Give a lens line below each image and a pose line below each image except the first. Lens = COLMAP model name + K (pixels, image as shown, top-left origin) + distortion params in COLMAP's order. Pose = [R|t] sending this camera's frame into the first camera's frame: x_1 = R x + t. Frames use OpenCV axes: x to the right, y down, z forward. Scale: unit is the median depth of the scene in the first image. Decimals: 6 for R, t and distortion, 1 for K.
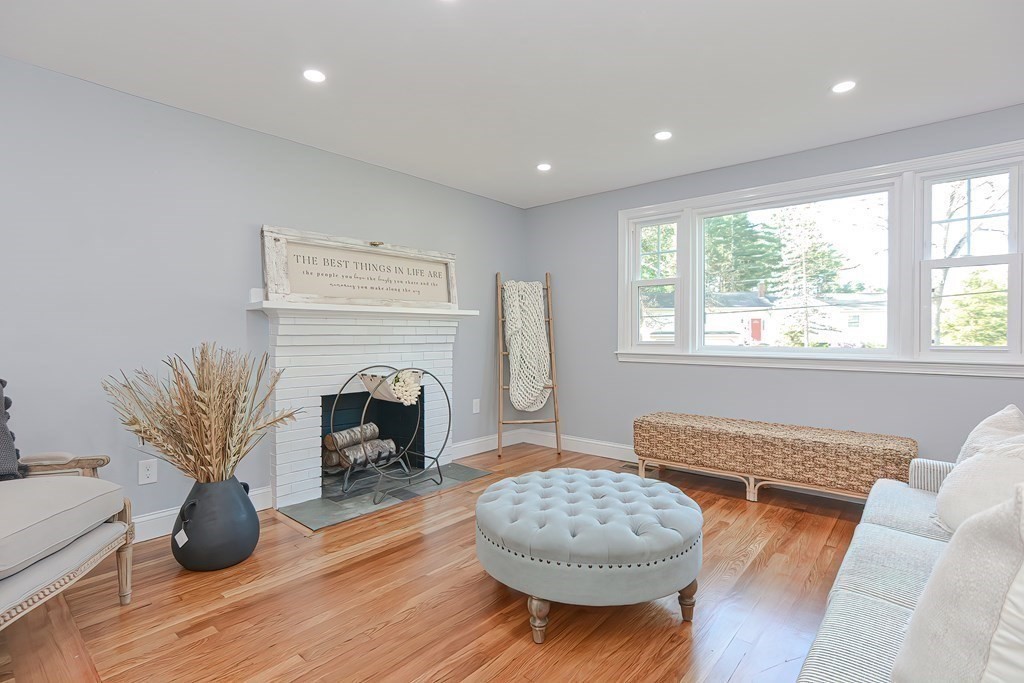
lens RADIAL K [[502.6, 0, 507.4], [0, 502.6, 339.7], [0, 0, 1]] dist [-0.017634, 0.011325]
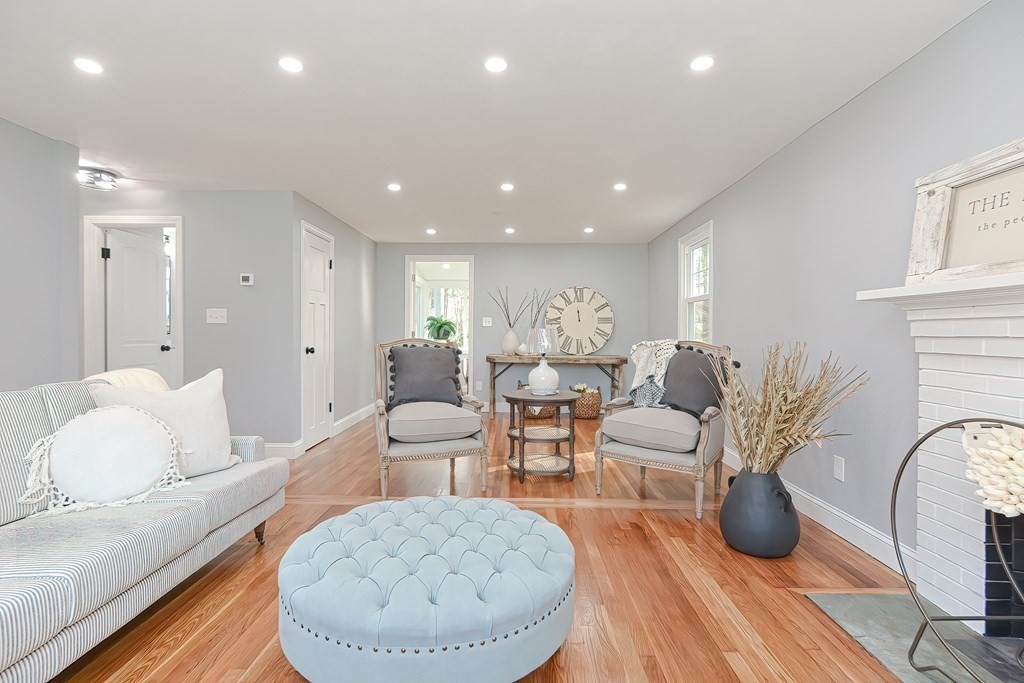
lens RADIAL K [[502.6, 0, 507.4], [0, 502.6, 339.7], [0, 0, 1]] dist [-0.017634, 0.011325]
pose [[-0.756771, 0.002284, -0.653676, 0.353569], [-0.014483, 0.999690, 0.020261, -0.009294], [0.653519, 0.024800, -0.756504, 1.011322]]
